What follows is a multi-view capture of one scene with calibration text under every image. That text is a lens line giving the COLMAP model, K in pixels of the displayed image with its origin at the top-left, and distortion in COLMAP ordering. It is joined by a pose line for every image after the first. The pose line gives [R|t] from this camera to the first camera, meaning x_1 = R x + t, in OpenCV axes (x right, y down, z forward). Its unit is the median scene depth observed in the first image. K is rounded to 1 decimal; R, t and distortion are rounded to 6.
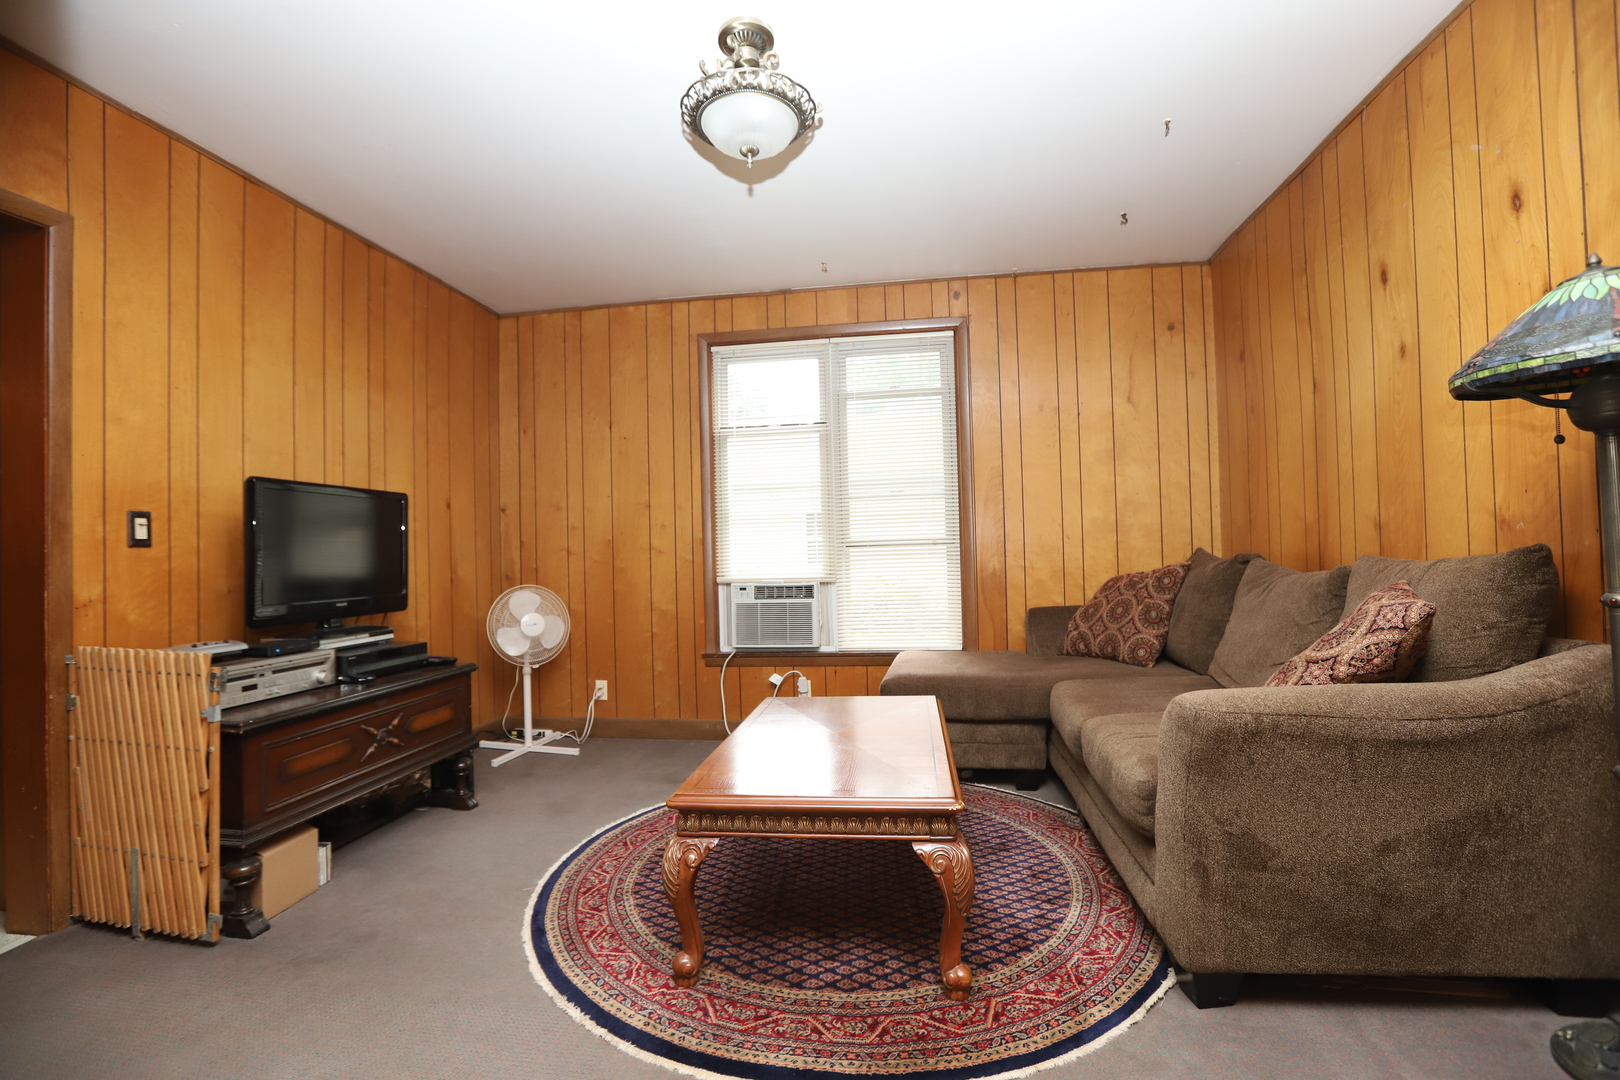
lens RADIAL K [[740.4, 0, 810.0], [0, 740.4, 540.0], [0, 0, 1]] dist [-0.050374, 0.019061]
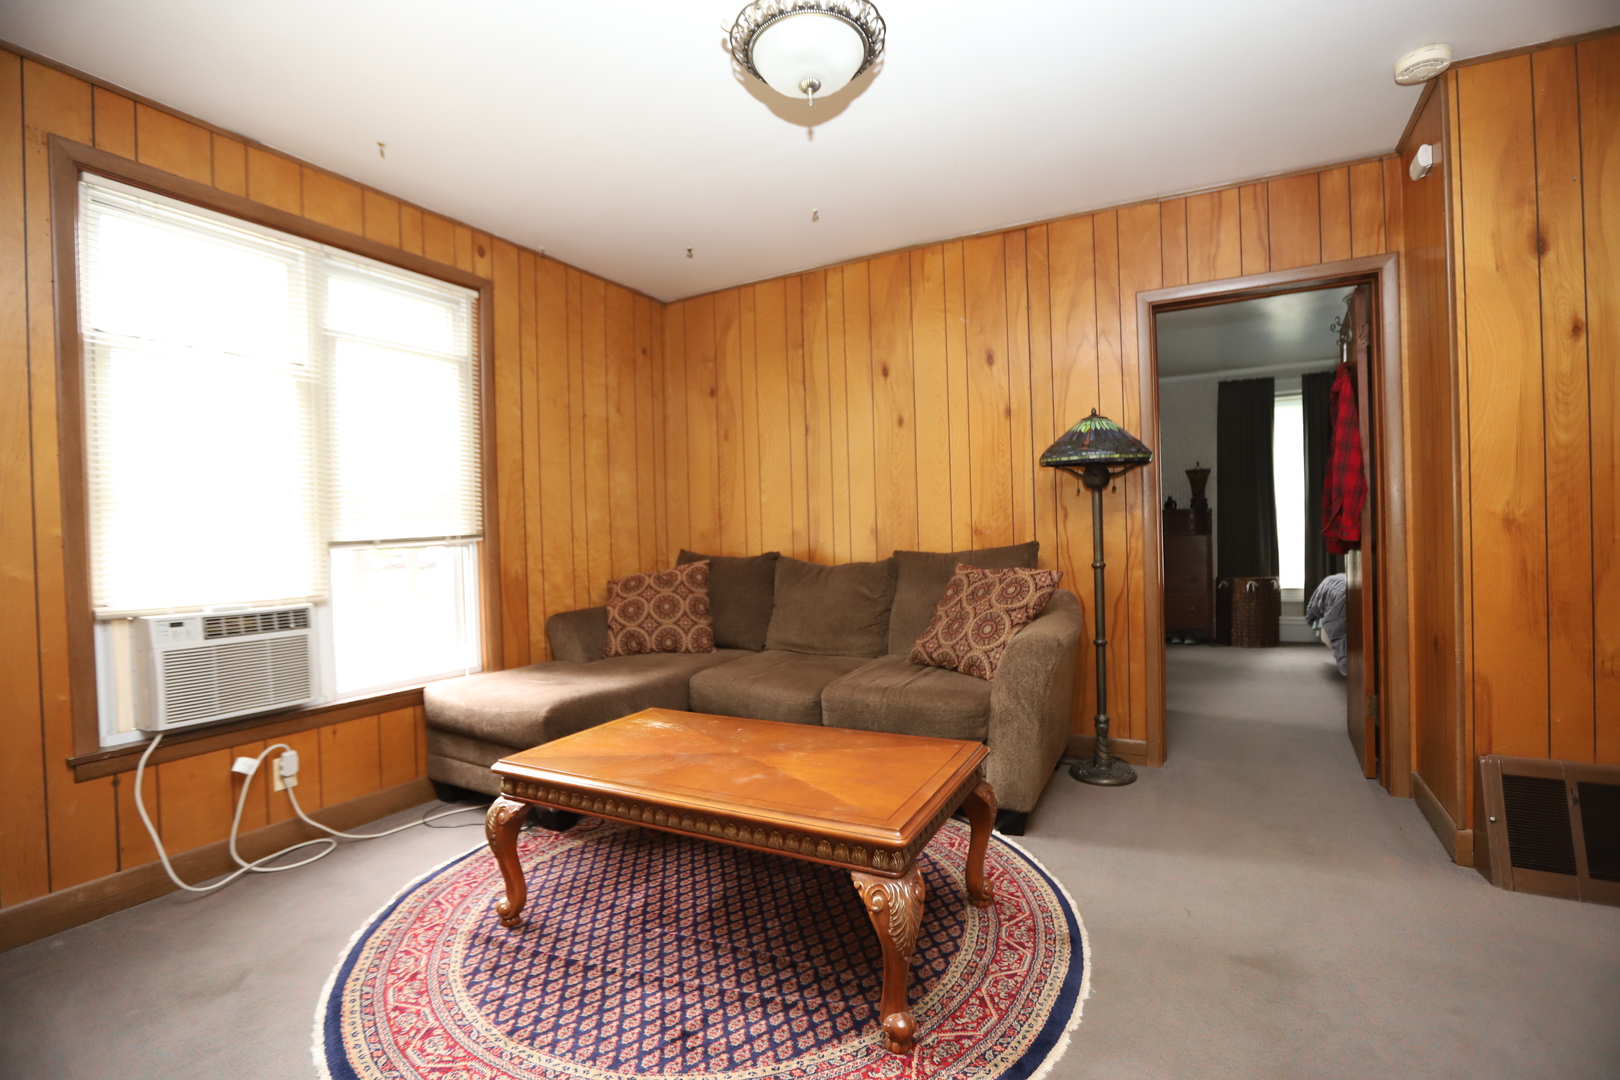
lens RADIAL K [[744.8, 0, 810.0], [0, 744.8, 540.0], [0, 0, 1]] dist [-0.073669, 0.033620]
pose [[0.343854, 0.008156, 0.938988, -0.475398], [0.004413, 0.999937, -0.010302, 0.009077], [-0.939013, 0.007686, 0.343796, 0.376096]]
